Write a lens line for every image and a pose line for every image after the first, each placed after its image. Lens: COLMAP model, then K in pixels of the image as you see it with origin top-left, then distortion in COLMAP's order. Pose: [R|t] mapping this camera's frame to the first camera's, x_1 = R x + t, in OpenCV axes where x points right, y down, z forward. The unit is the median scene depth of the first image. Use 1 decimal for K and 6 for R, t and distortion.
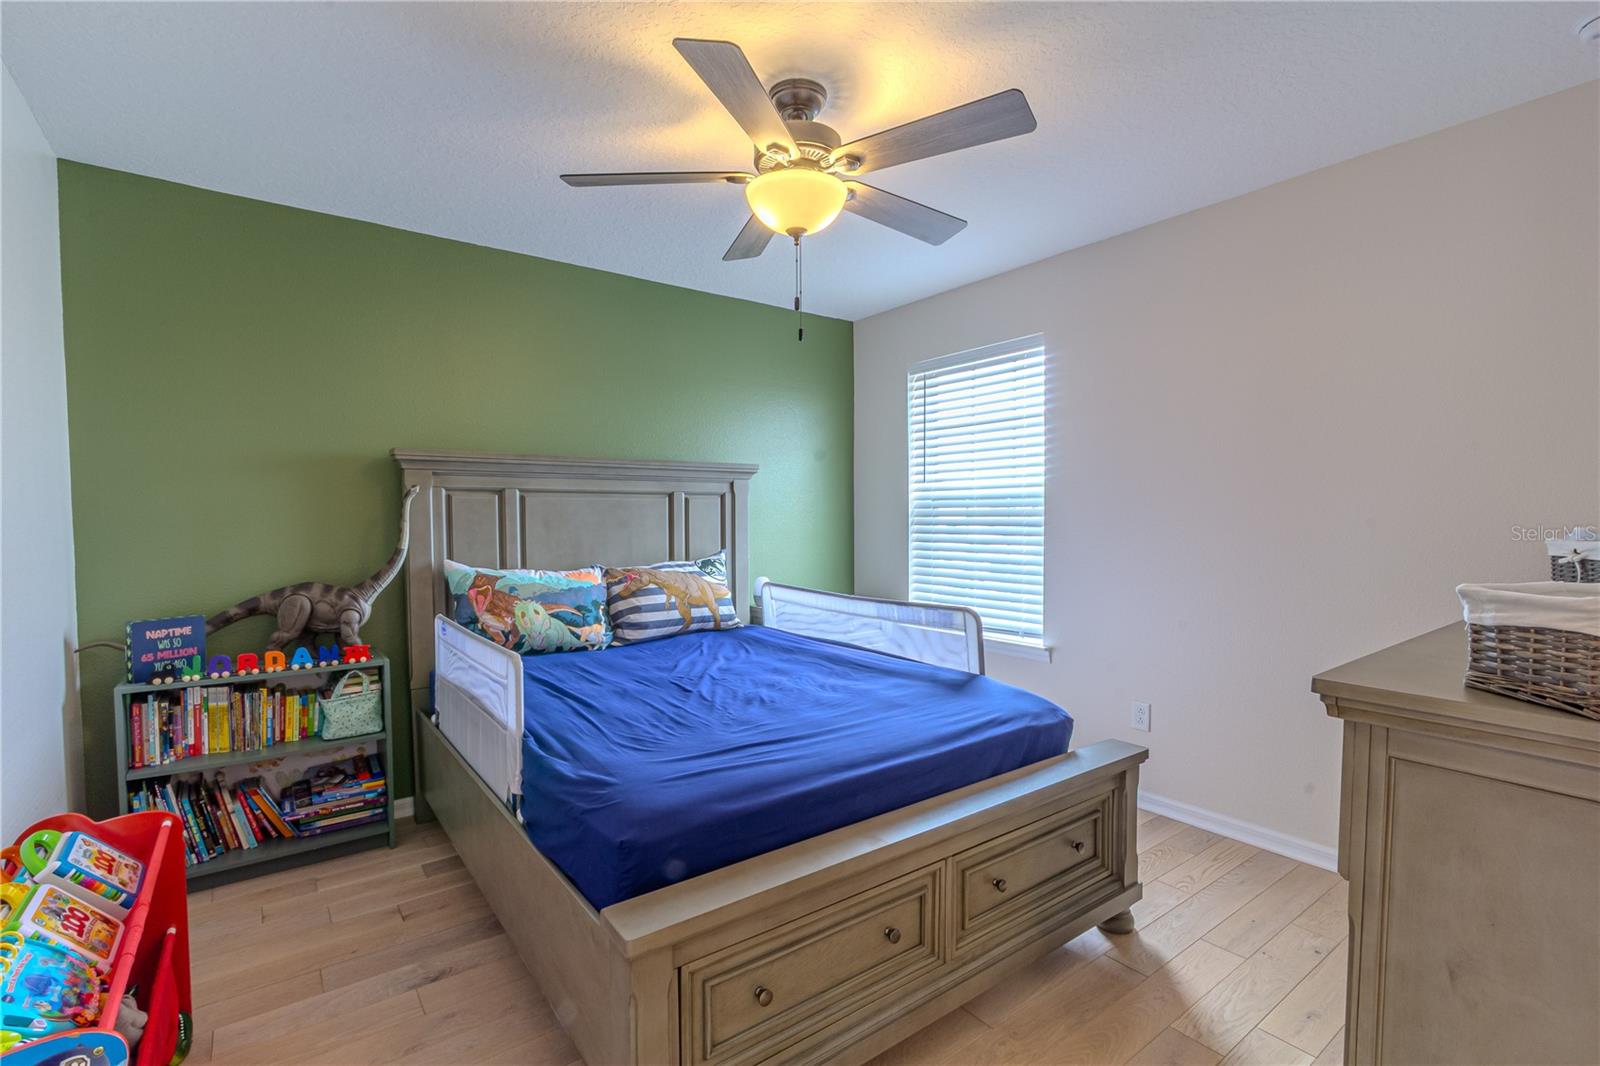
lens RADIAL K [[727.1, 0, 793.1], [0, 727.1, 546.5], [0, 0, 1]] dist [-0.002573, 0.000314]
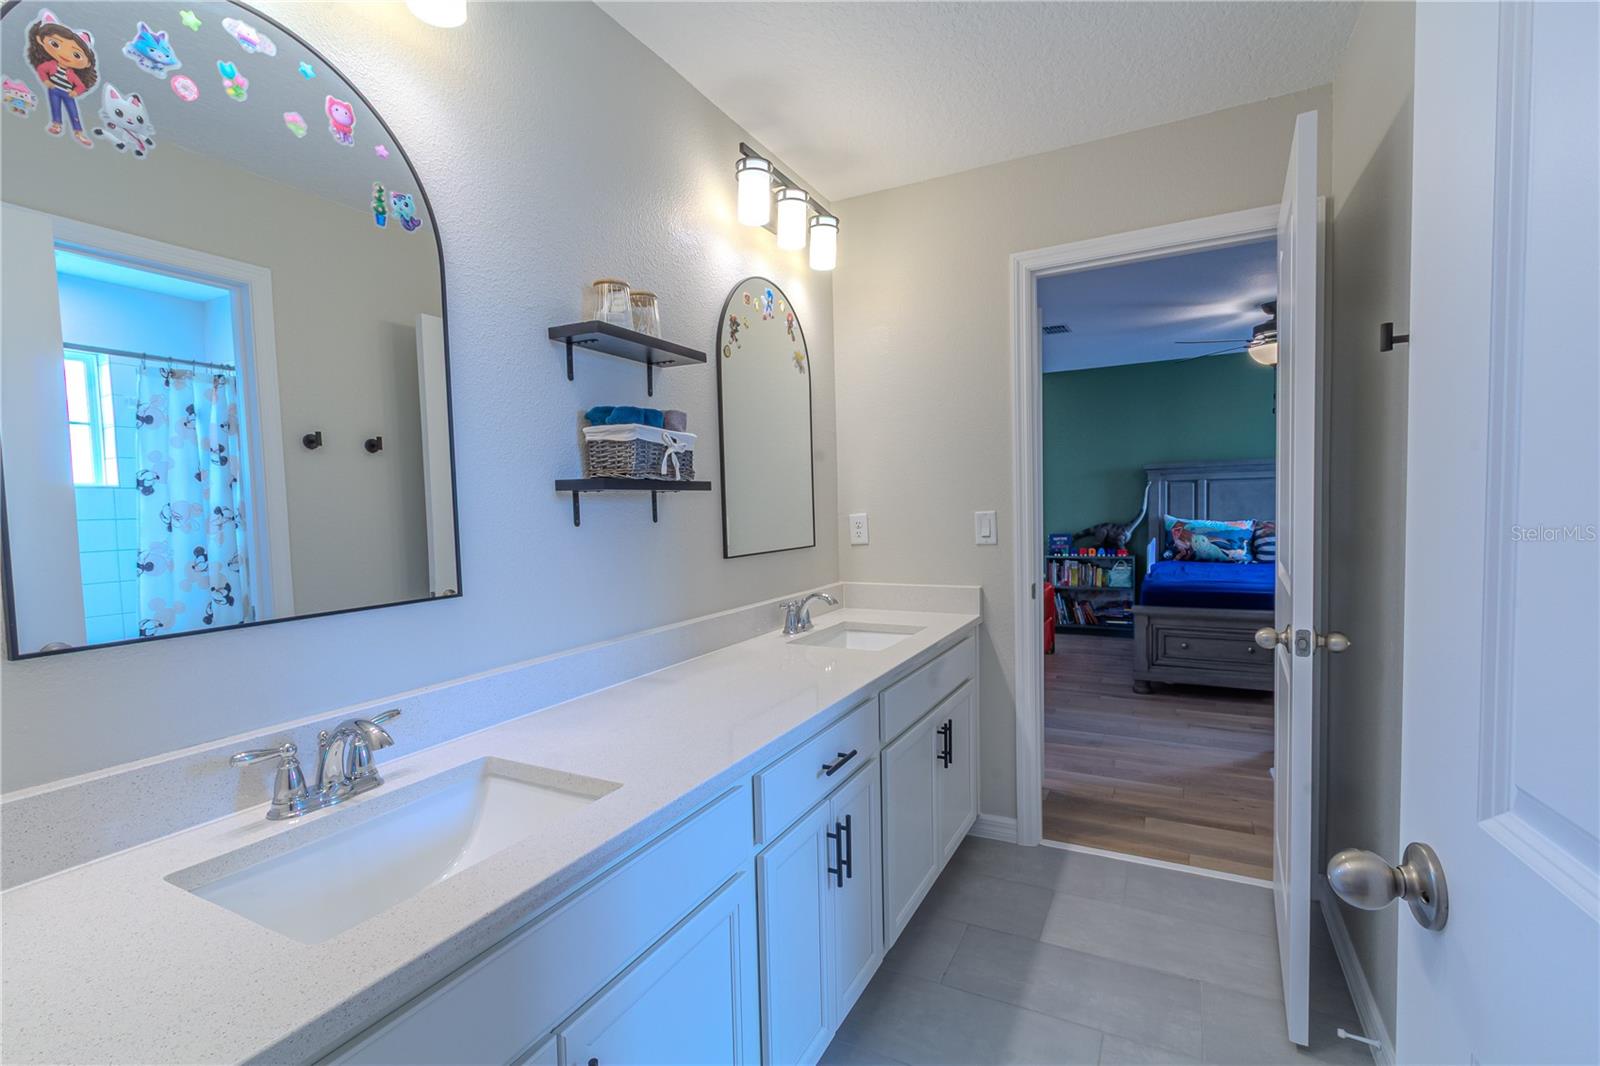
lens RADIAL K [[727.1, 0, 793.1], [0, 727.1, 546.5], [0, 0, 1]] dist [-0.002573, 0.000314]
pose [[0.433589, 0.043658, -0.900052, 1.041931], [-0.011004, 0.999008, 0.043157, 0.033782], [0.901044, -0.008808, 0.433639, -0.977312]]
